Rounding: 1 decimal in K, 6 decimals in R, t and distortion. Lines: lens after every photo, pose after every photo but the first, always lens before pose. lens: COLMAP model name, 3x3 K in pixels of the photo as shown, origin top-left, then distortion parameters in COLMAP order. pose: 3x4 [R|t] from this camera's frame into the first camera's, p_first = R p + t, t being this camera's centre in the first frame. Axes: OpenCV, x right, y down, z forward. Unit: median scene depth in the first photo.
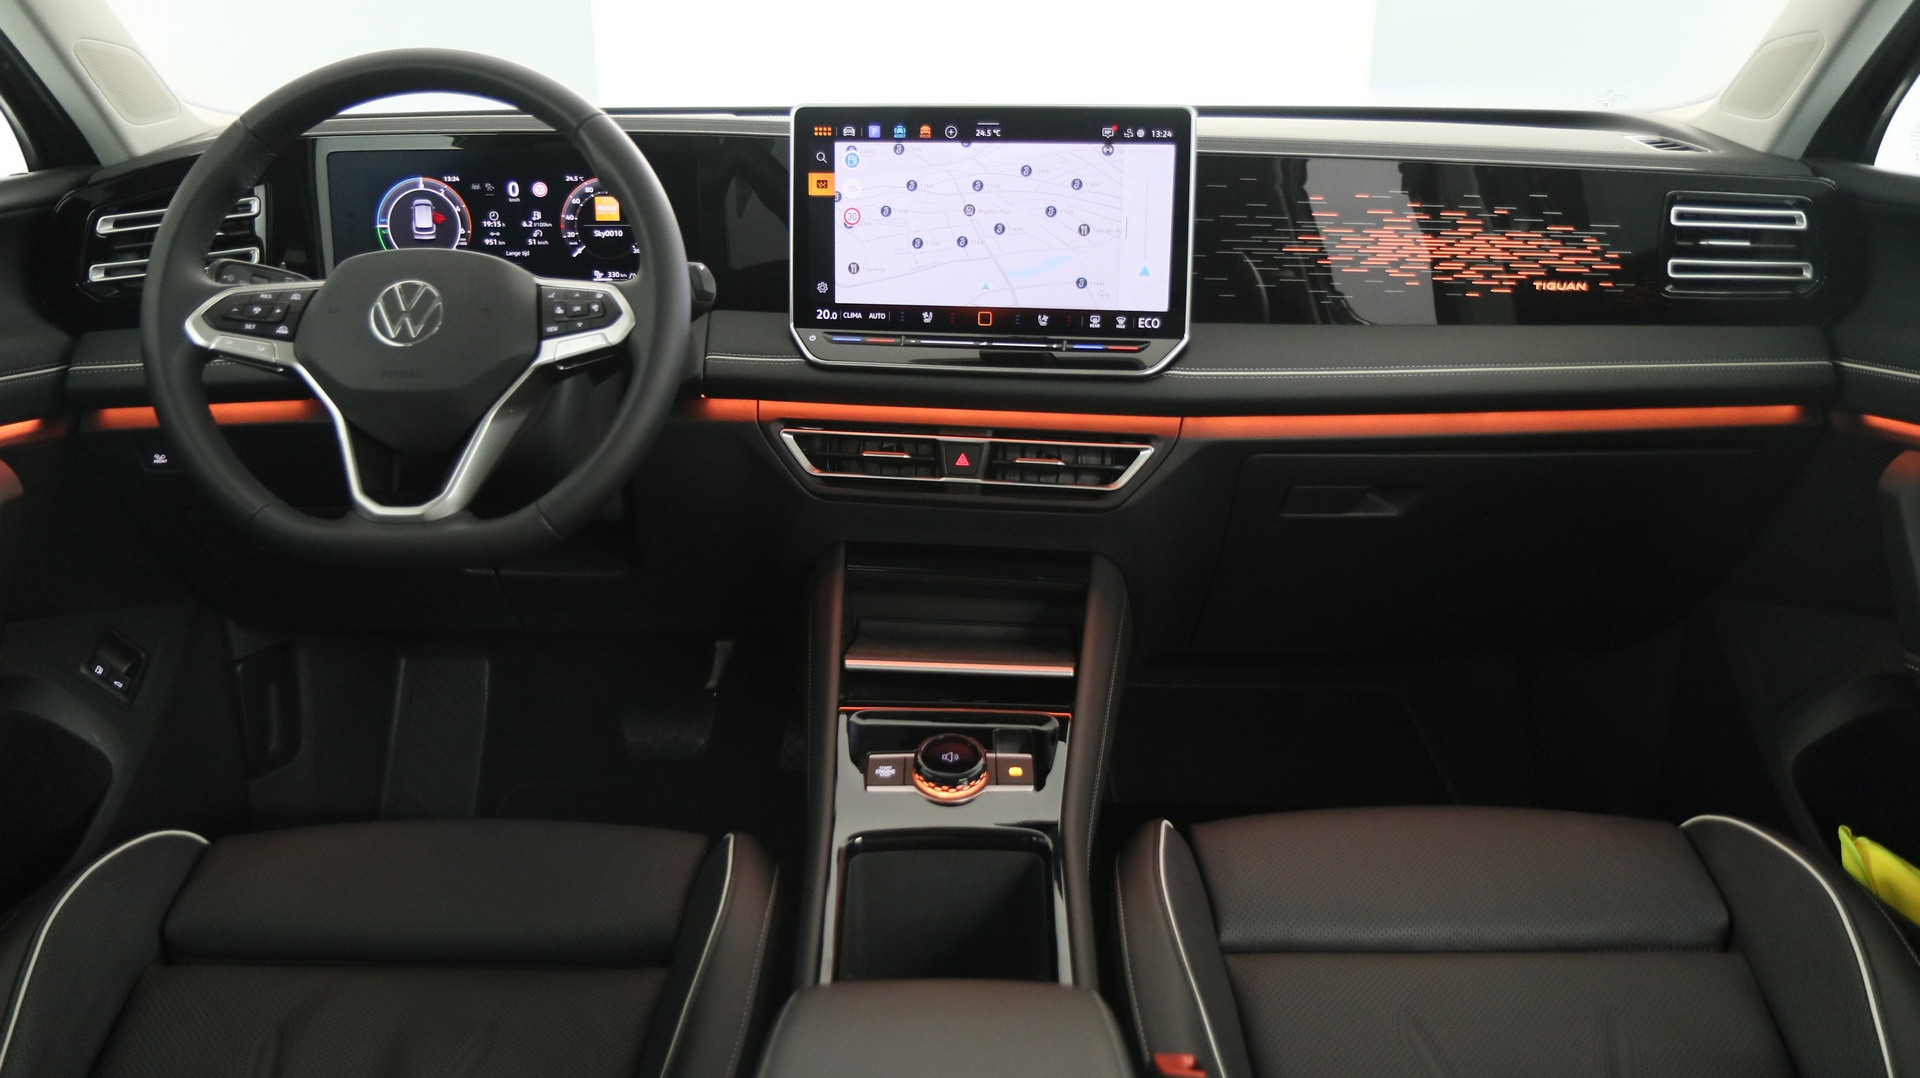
lens RADIAL K [[1462.7, 0, 954.3], [0, 1462.7, 542.9], [0, 0, 1]] dist [-0.019889, 0.016773]
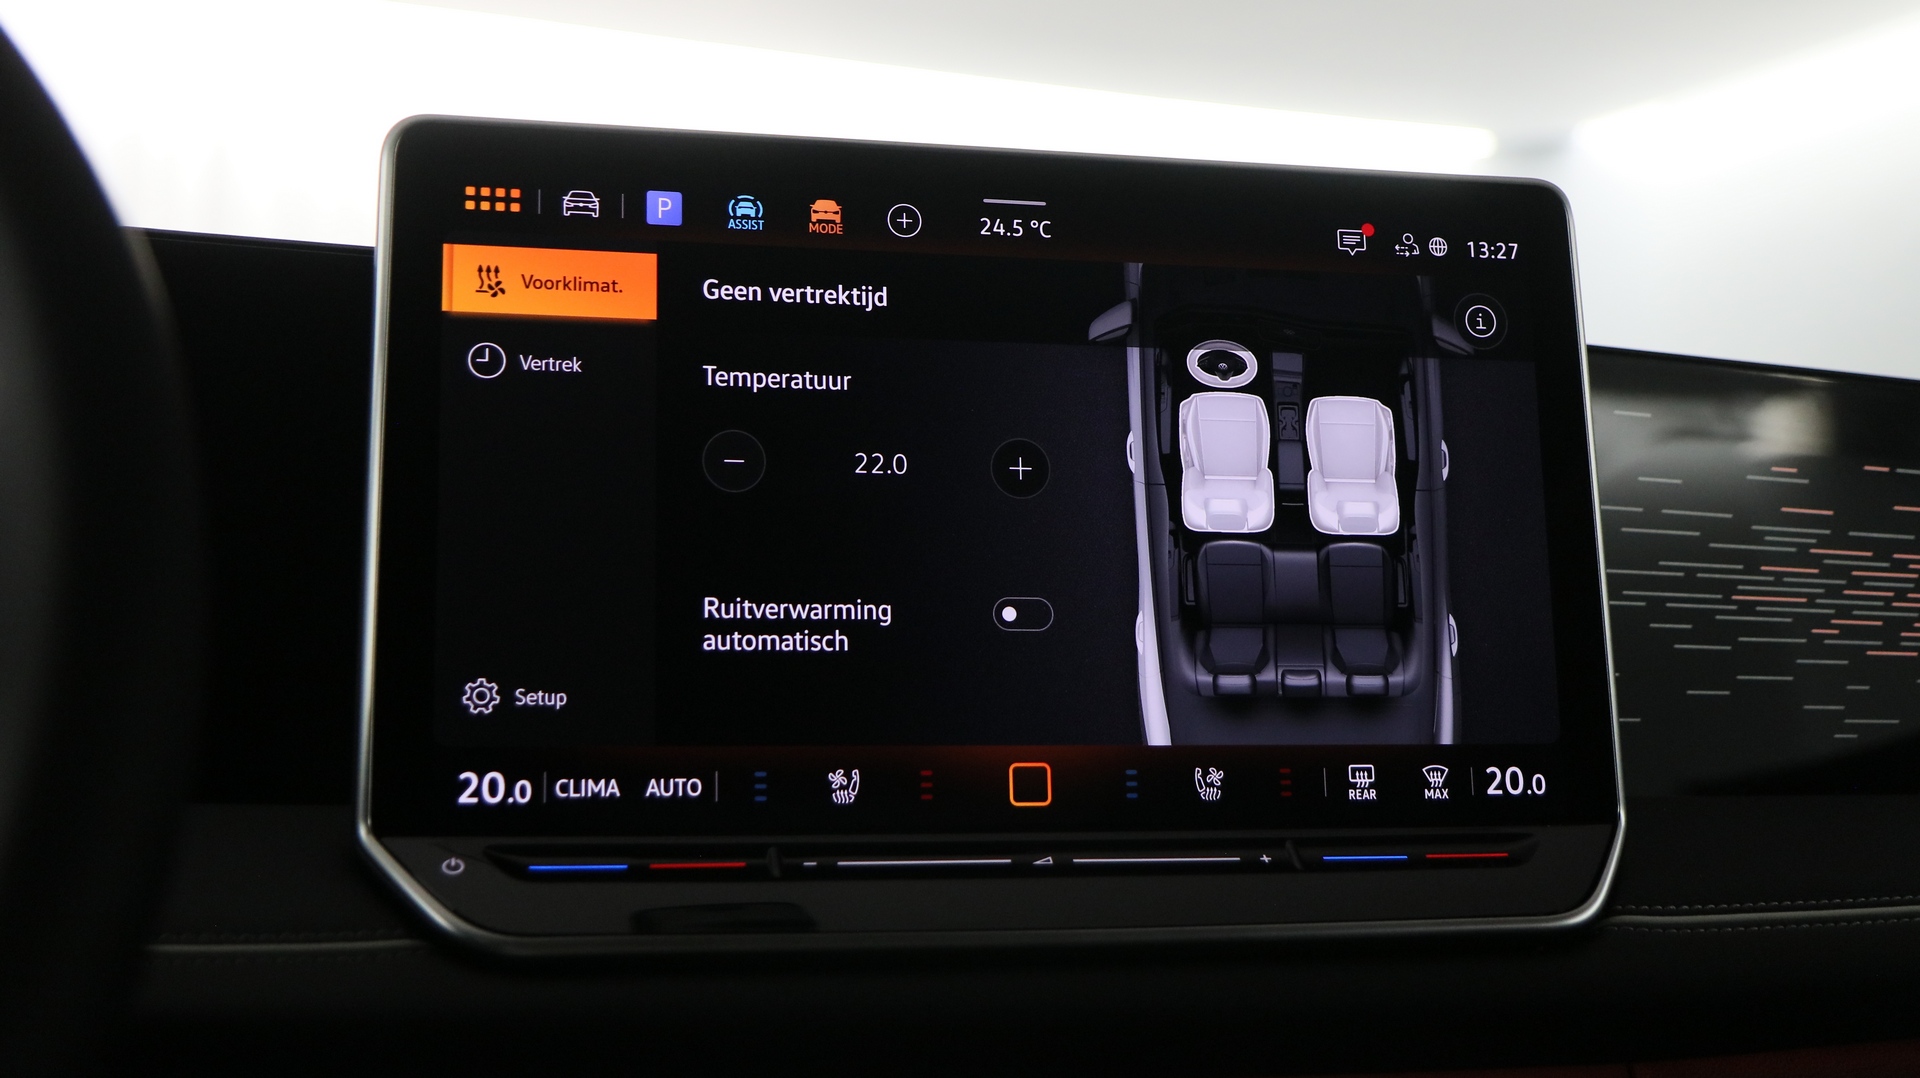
lens RADIAL K [[2217.0, 0, 964.8], [0, 2217.0, 534.4], [0, 0, 1]] dist [0.024125, 0.000000]
pose [[0.925473, 0.031216, 0.377526, -0.170983], [0.115835, 0.925543, -0.360489, -0.034012], [-0.360669, 0.377354, 0.852949, 0.580338]]
